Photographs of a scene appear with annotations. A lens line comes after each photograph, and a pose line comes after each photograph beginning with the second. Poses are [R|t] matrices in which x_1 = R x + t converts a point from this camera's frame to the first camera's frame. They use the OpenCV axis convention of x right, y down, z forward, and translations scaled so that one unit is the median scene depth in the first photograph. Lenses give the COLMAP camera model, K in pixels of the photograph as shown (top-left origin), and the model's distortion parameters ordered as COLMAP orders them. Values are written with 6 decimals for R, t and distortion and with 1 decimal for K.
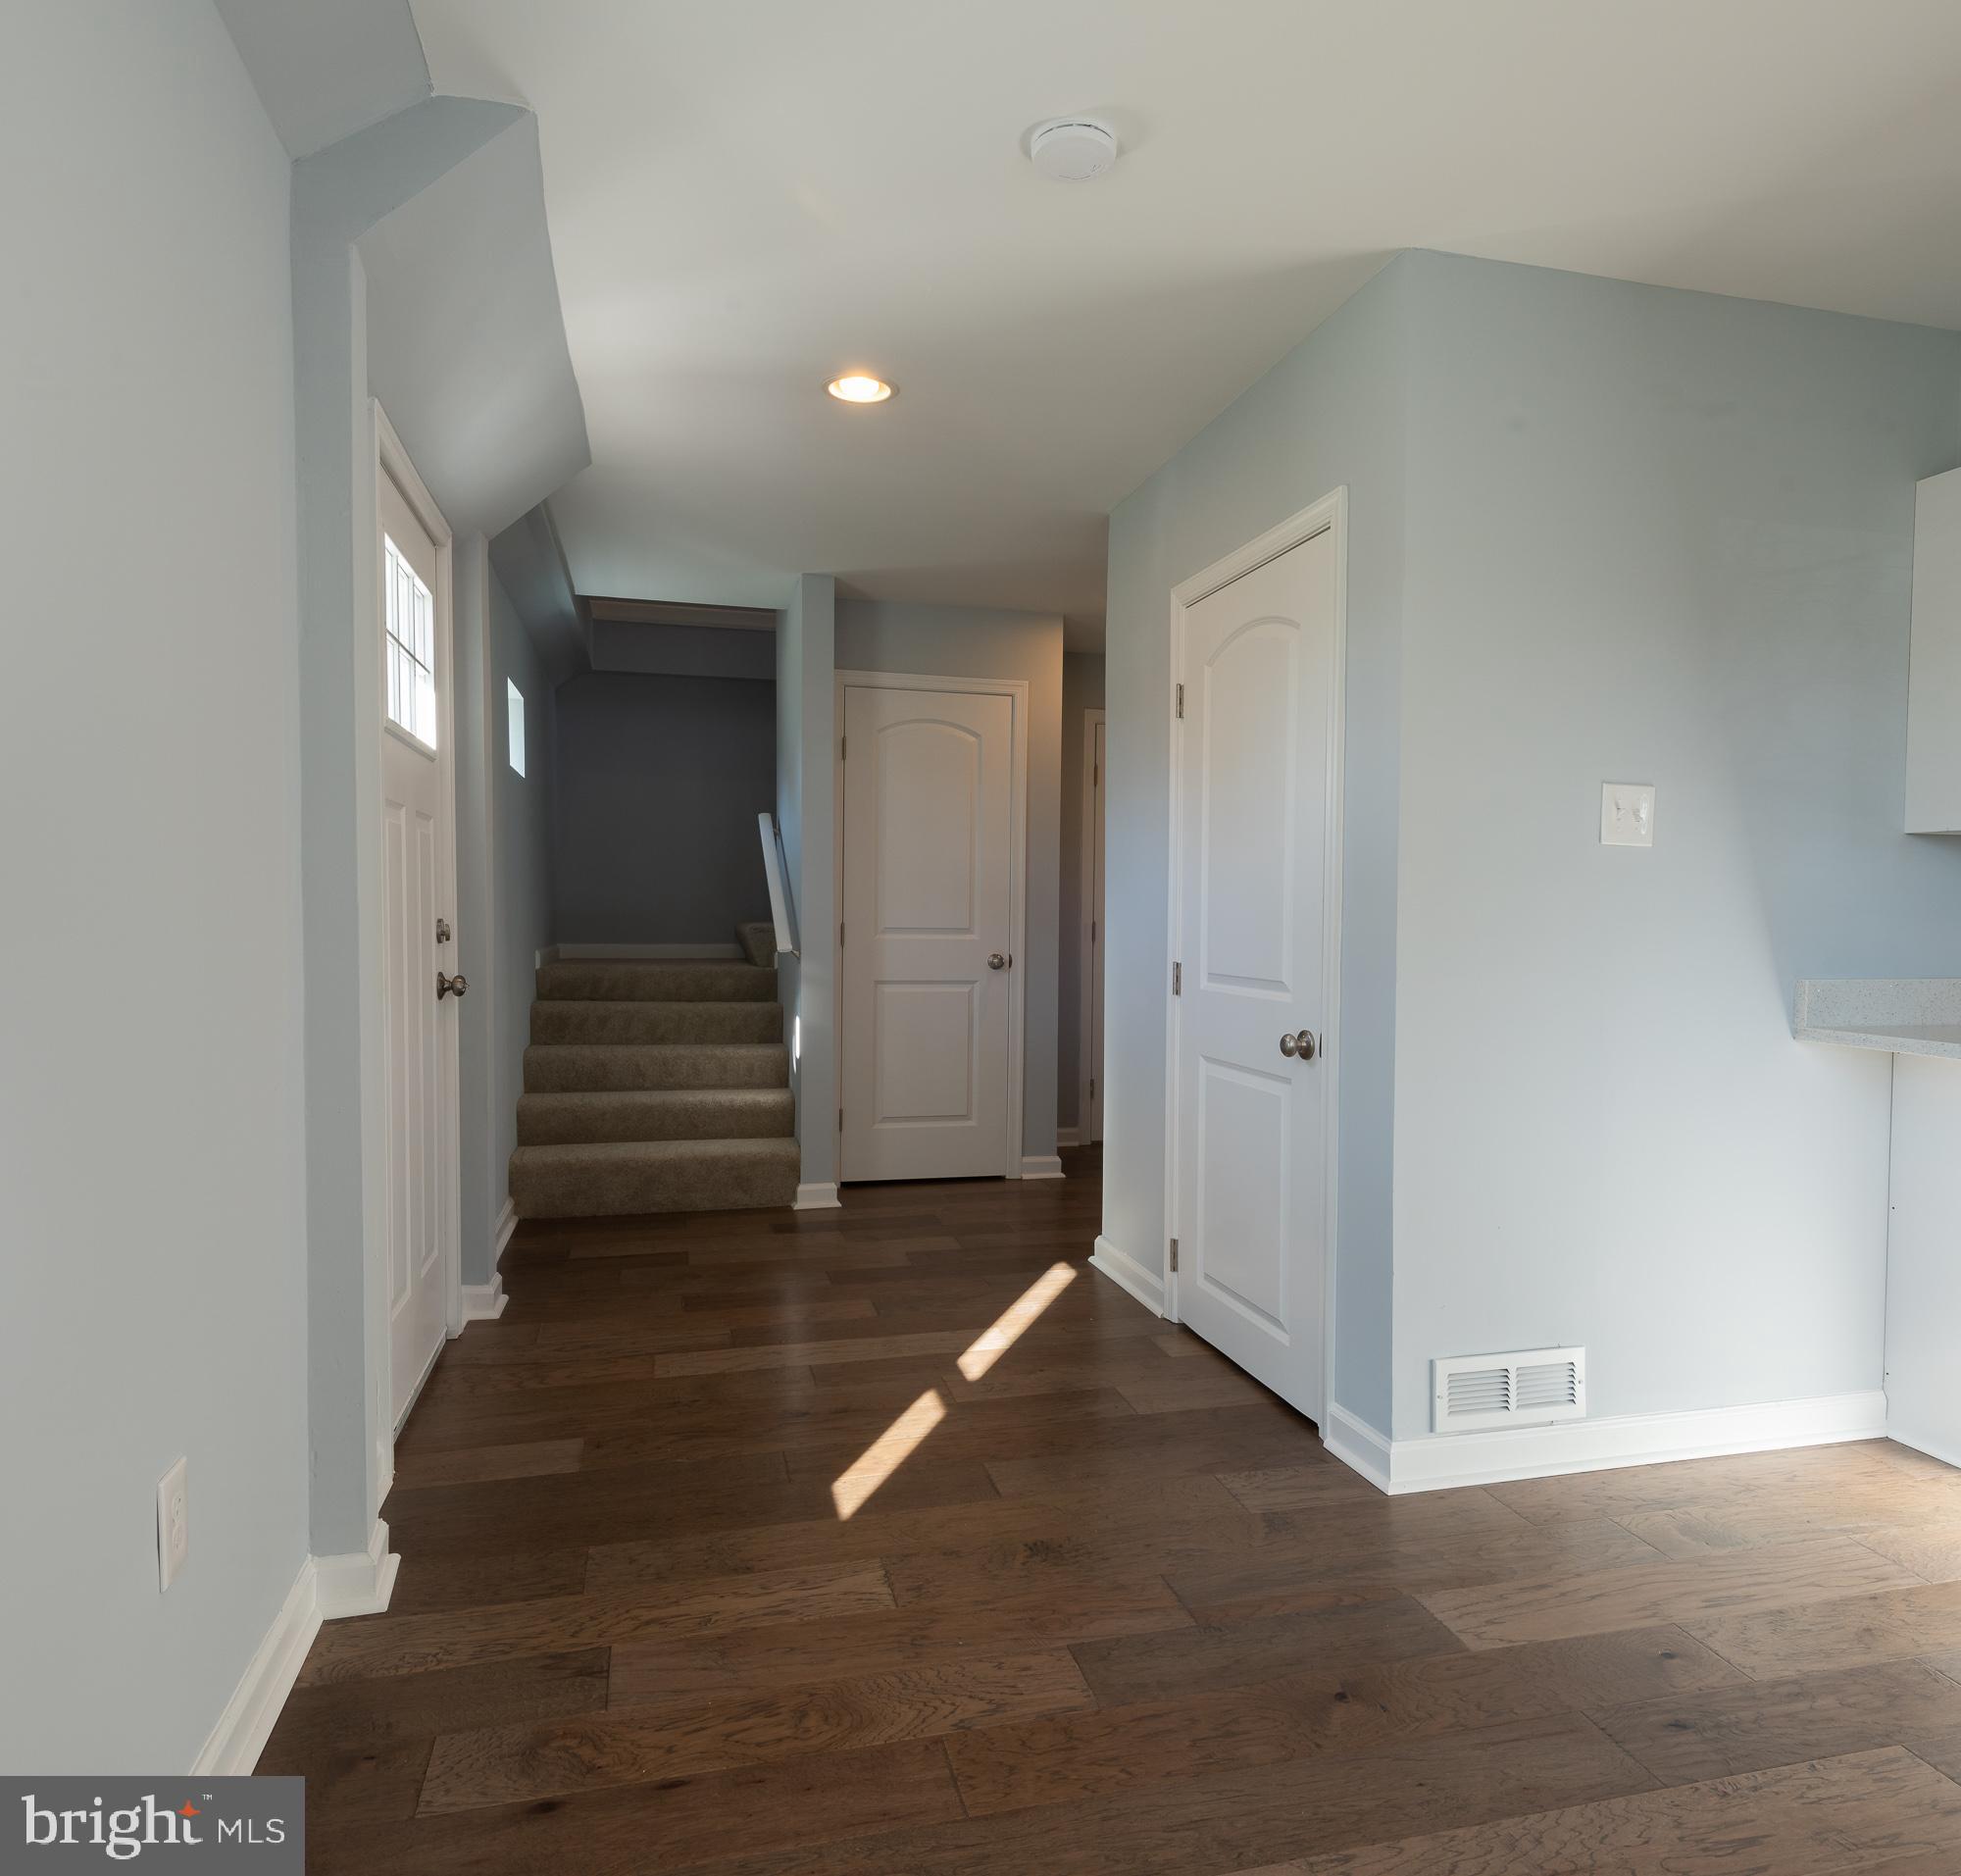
lens RADIAL K [[1231.8, 0, 985.8], [0, 1231.8, 939.2], [0, 0, 1]] dist [0.049259, 0.000340]
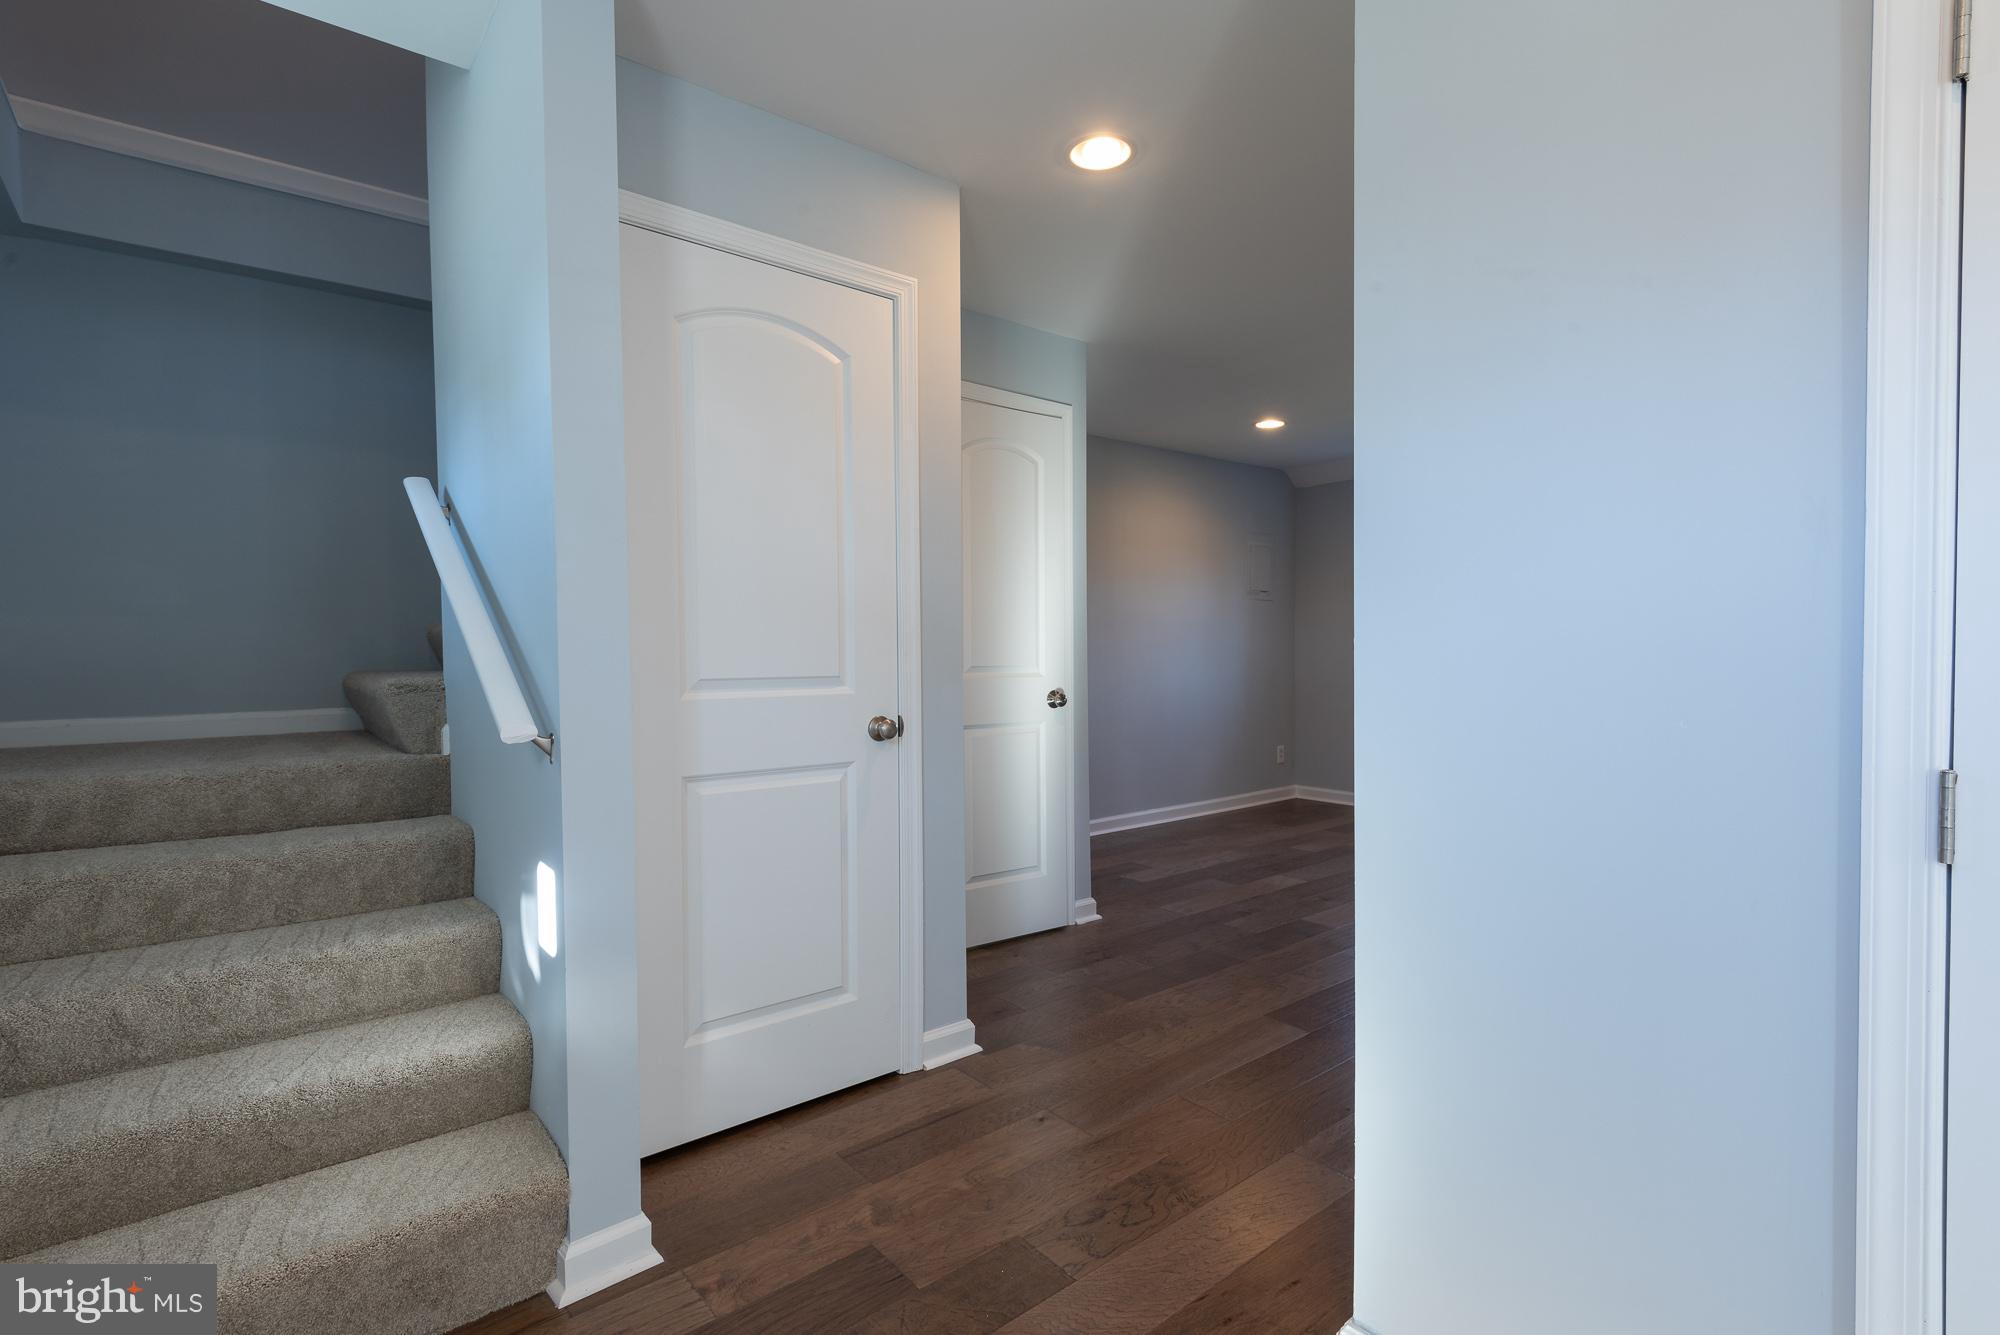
lens RADIAL K [[910.9, 0, 987.3], [0, 910.9, 668.1], [0, 0, 1]] dist [0.016073, -0.008331]
pose [[0.905131, -0.026590, 0.424301, -0.135296], [0.027471, 0.999614, 0.004042, -0.012203], [-0.424245, 0.007998, 0.905512, 0.565677]]
